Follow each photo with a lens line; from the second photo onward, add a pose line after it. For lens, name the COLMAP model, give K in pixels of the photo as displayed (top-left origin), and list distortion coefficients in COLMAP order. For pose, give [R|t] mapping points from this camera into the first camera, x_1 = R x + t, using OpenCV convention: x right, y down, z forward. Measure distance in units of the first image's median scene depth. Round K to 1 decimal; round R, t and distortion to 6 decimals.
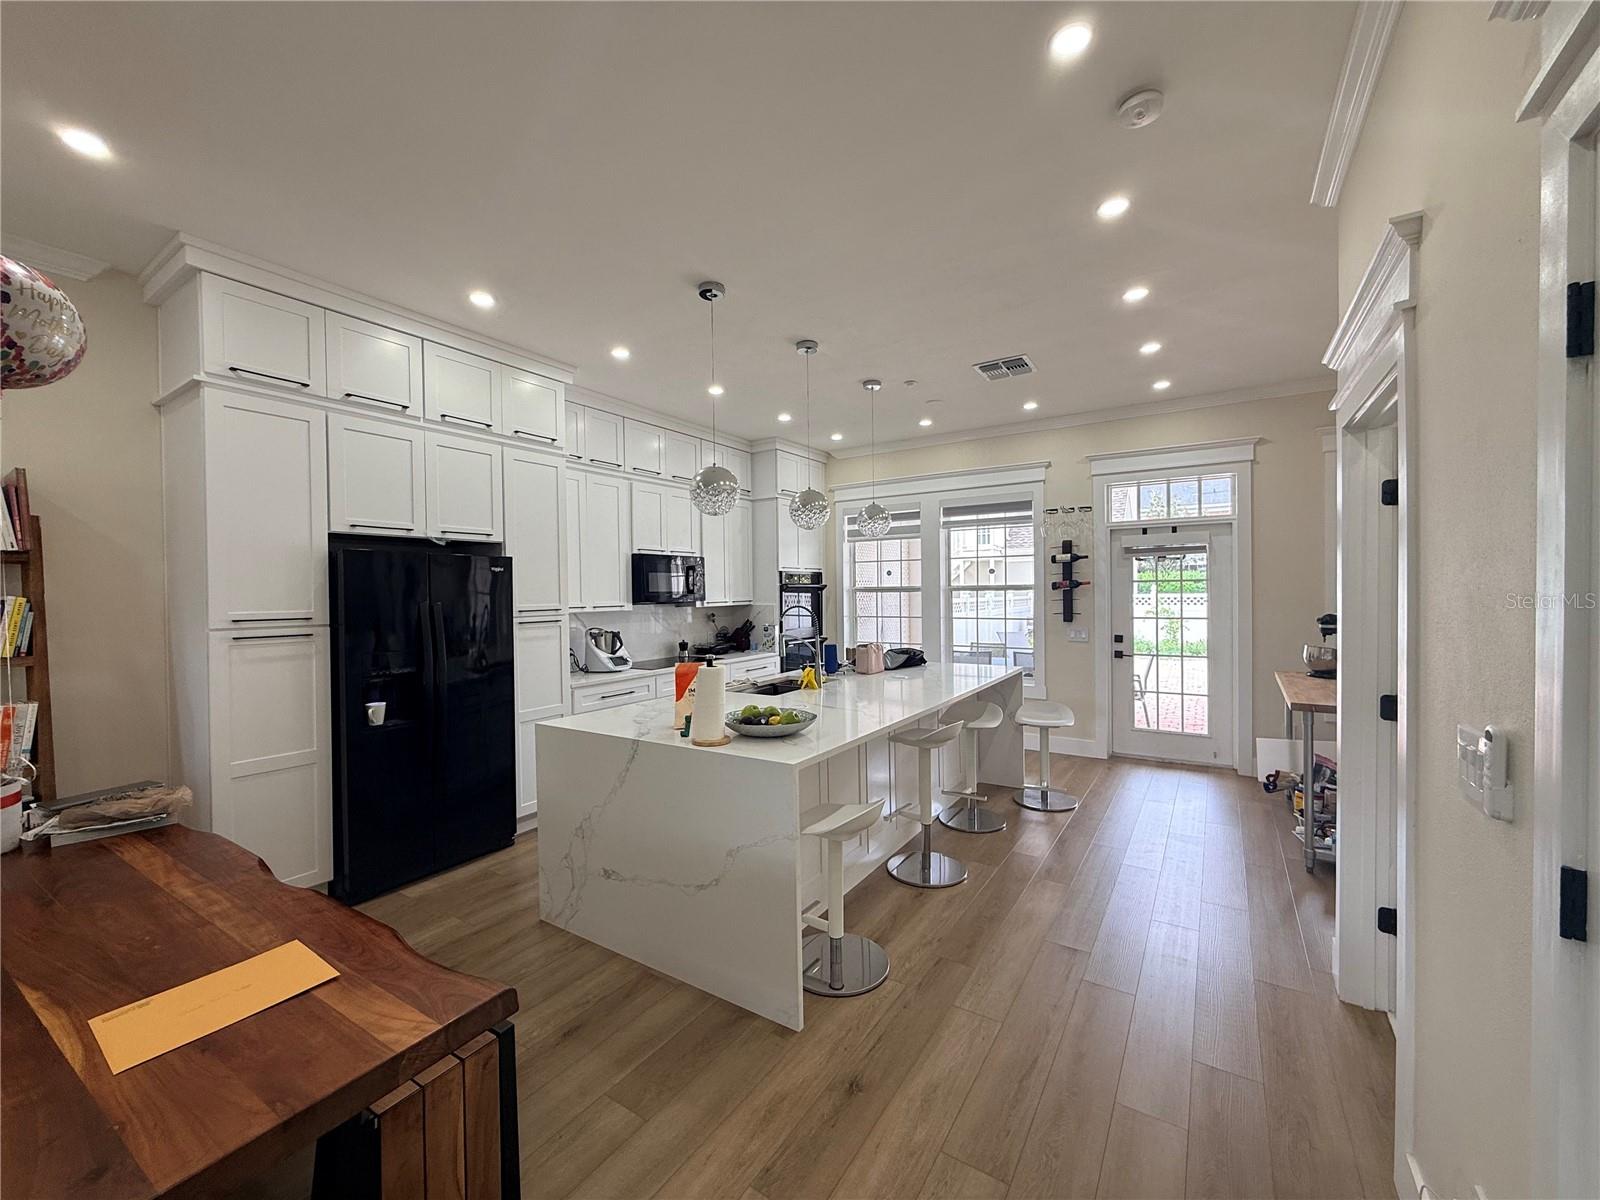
lens RADIAL K [[640.6, 0, 796.5], [0, 640.6, 601.6], [0, 0, 1]] dist [0.001040, 0.000600]
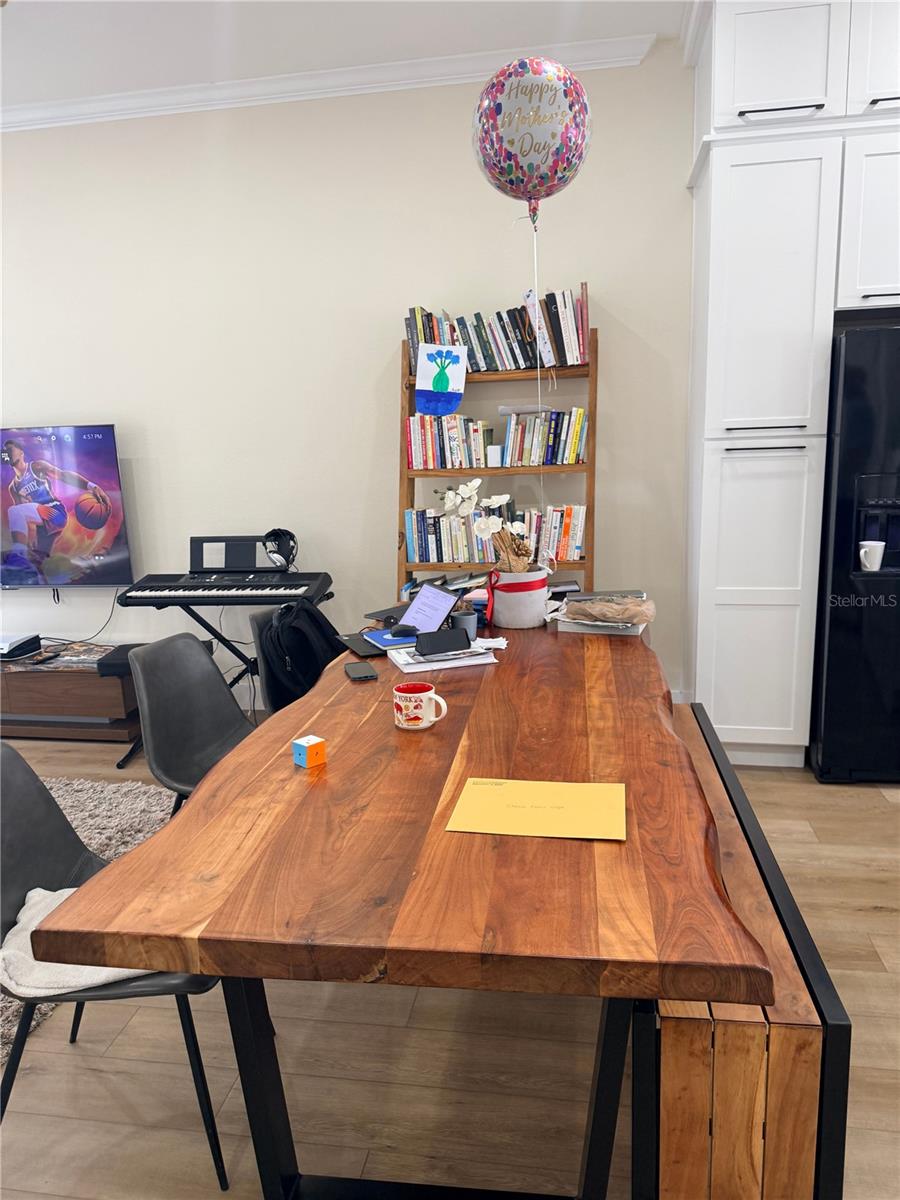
lens RADIAL K [[847.4, 0, 446.8], [0, 847.4, 611.7], [0, 0, 1]] dist [0.018894, -0.018057]
pose [[0.405347, 0.185439, -0.895157, 0.079661], [0.017226, 0.977486, 0.210294, 0.031619], [0.914001, -0.100662, 0.393027, 0.228608]]
